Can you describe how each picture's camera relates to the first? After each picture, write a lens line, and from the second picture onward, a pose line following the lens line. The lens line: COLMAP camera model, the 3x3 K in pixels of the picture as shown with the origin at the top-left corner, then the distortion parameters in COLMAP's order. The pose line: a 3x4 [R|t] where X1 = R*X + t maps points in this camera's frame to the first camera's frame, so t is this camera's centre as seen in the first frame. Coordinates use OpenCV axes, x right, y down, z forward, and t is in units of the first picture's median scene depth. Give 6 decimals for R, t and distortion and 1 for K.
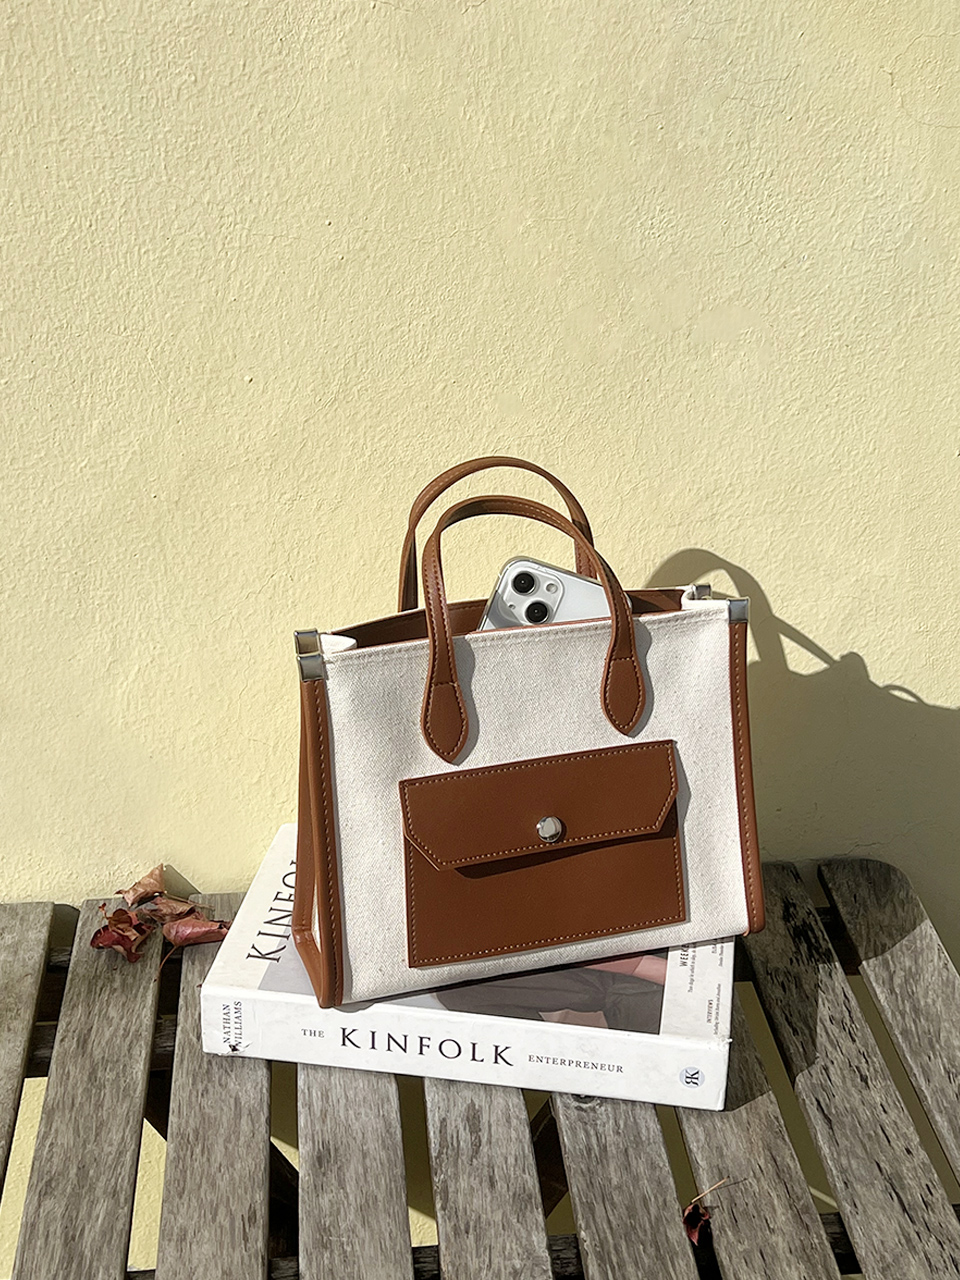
lens RADIAL K [[2118.3, 0, 458.7], [0, 2118.3, 643.1], [0, 0, 1]] dist [0.138469, 0.000000]
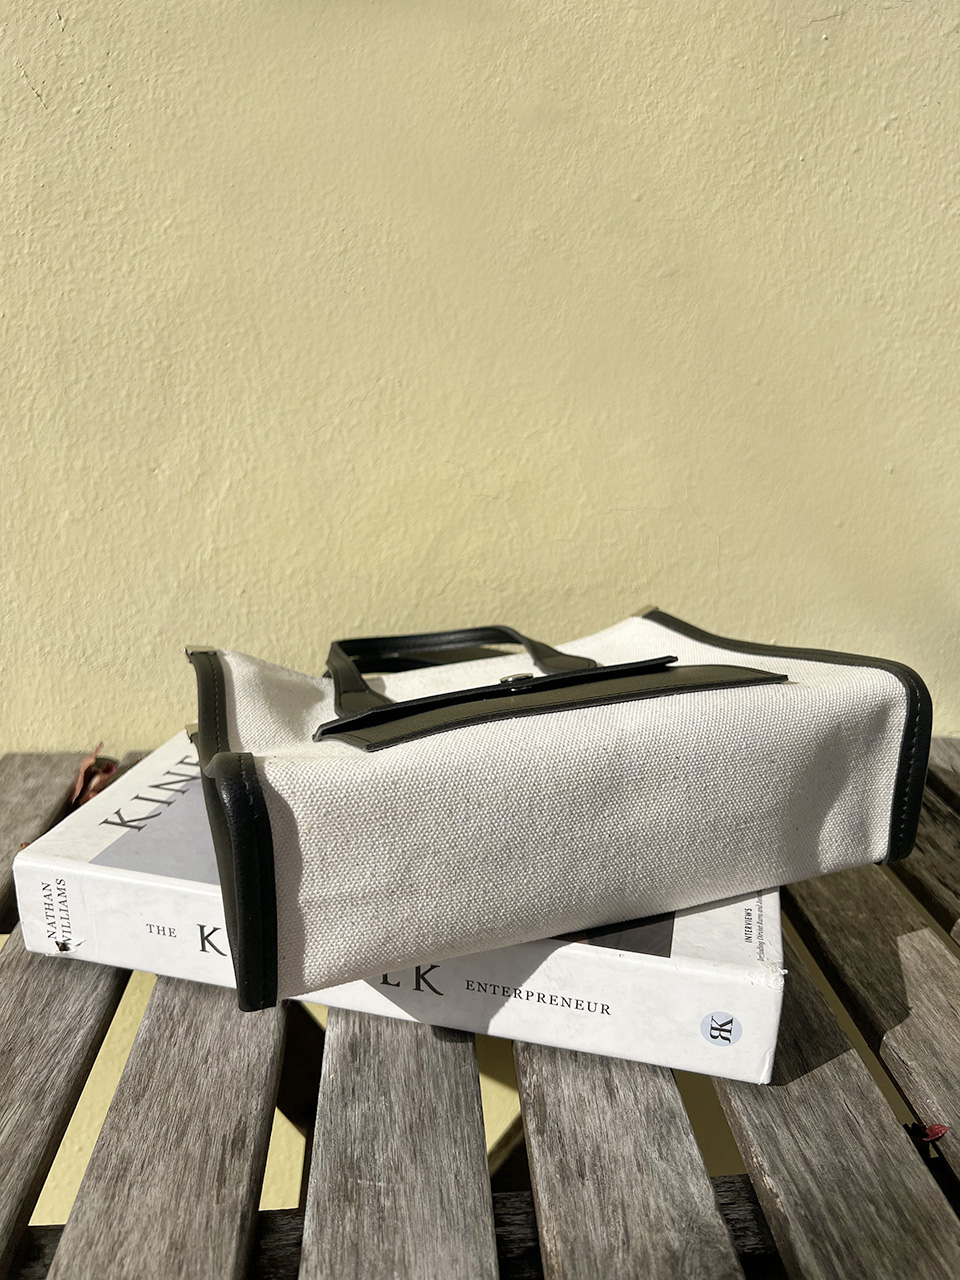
lens RADIAL K [[992.3, 0, 477.5], [0, 992.3, 668.2], [0, 0, 1]] dist [0.022678, -0.048880]
pose [[0.999748, 0.019553, -0.011004, -0.040185], [-0.020648, 0.993688, -0.110259, 0.141244], [0.008778, 0.110459, 0.993842, 0.613135]]
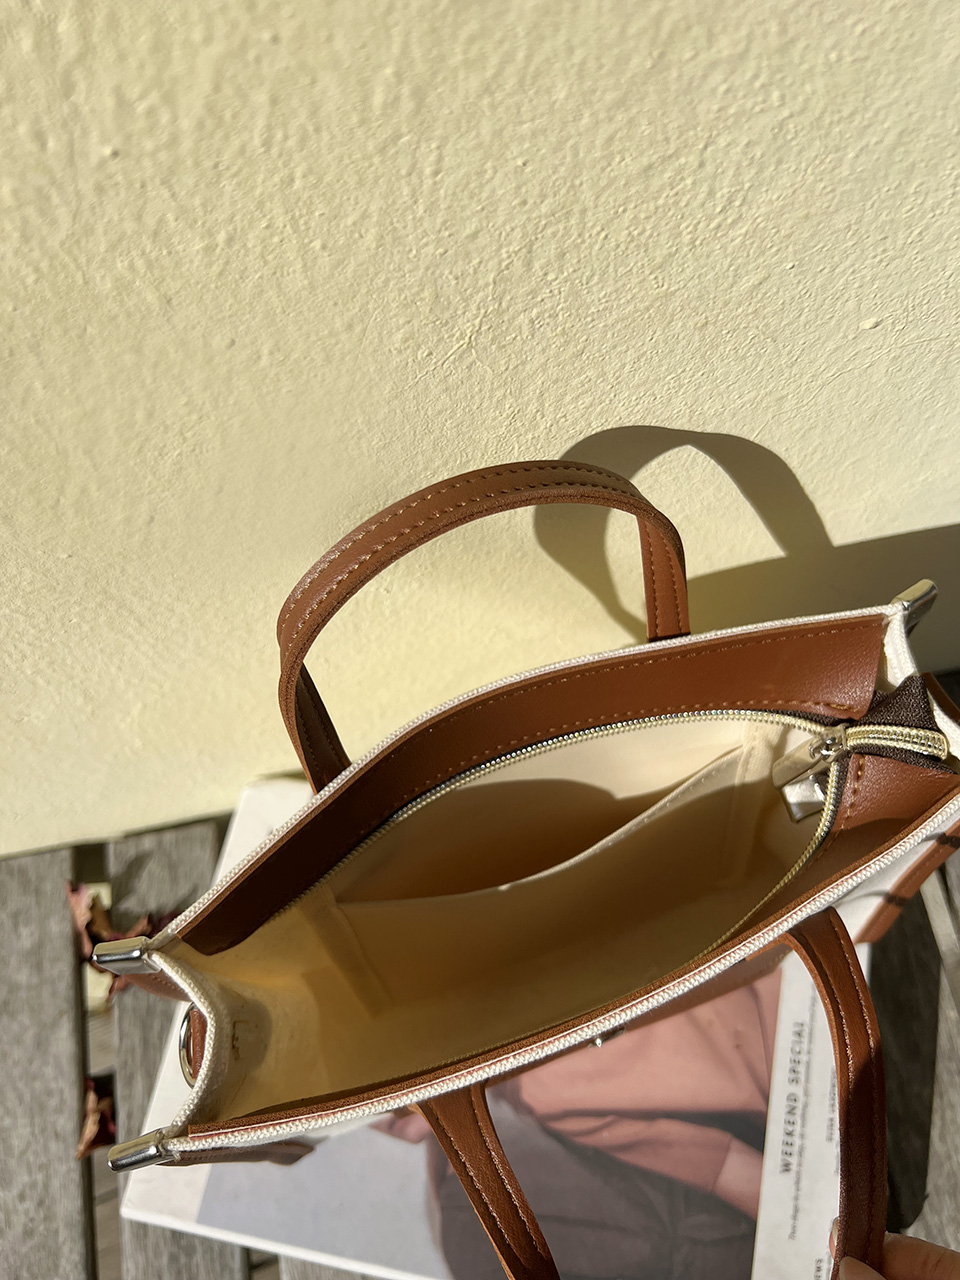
lens RADIAL K [[992.3, 0, 478.9], [0, 992.3, 619.5], [0, 0, 1]] dist [0.022678, -0.048880]
pose [[0.995766, -0.088882, 0.023445, -0.064908], [0.049741, 0.735496, 0.675700, -0.196864], [-0.077301, -0.671673, 0.736803, 0.840903]]
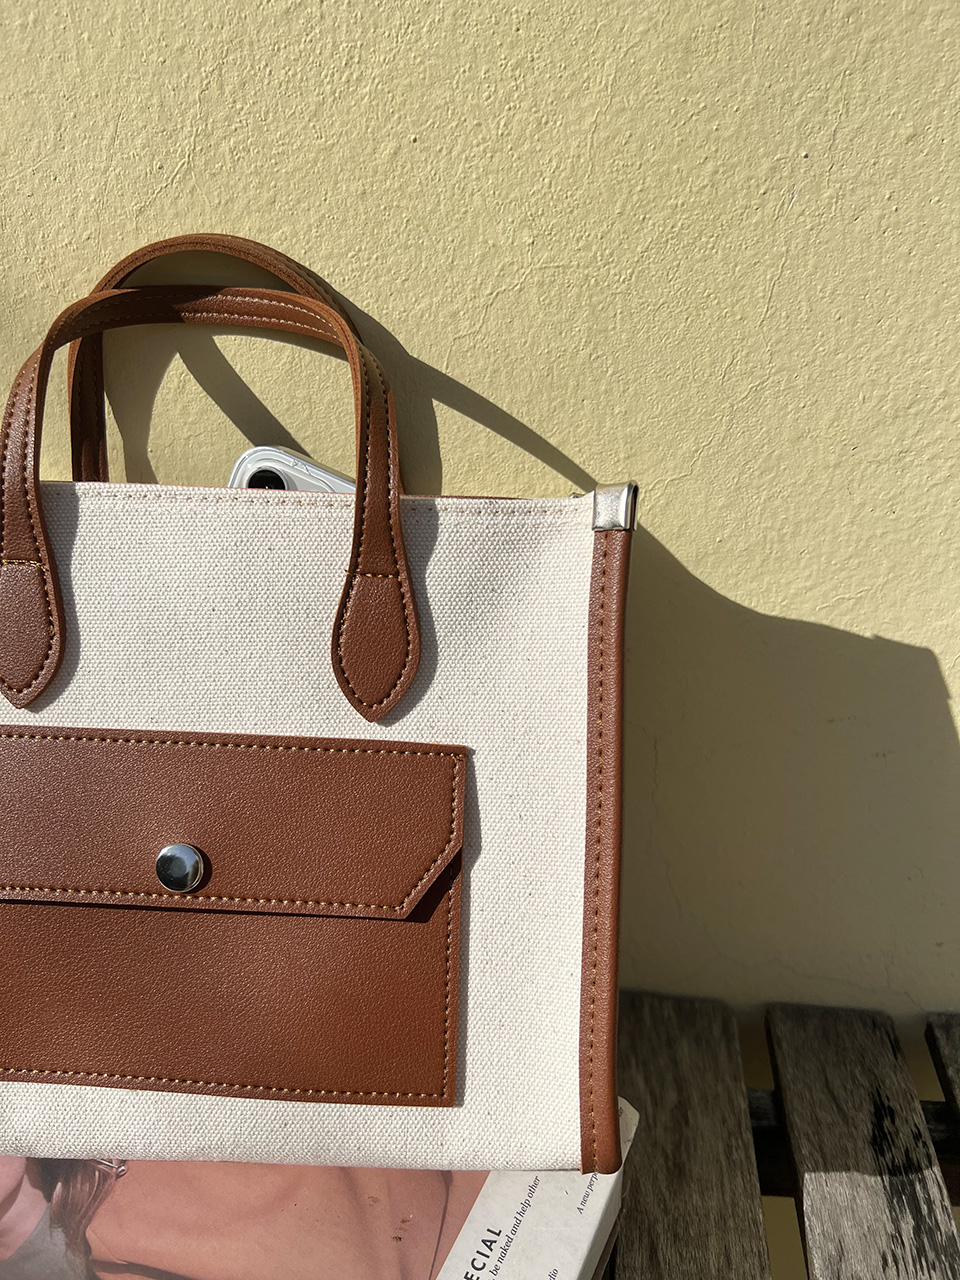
lens RADIAL K [[992.3, 0, 498.2], [0, 992.3, 651.2], [0, 0, 1]] dist [0.022678, -0.048880]
pose [[0.982294, 0.093196, -0.162520, 0.067893], [-0.085875, 0.994973, 0.051519, -0.015071], [0.166505, -0.036651, 0.985359, 0.766521]]
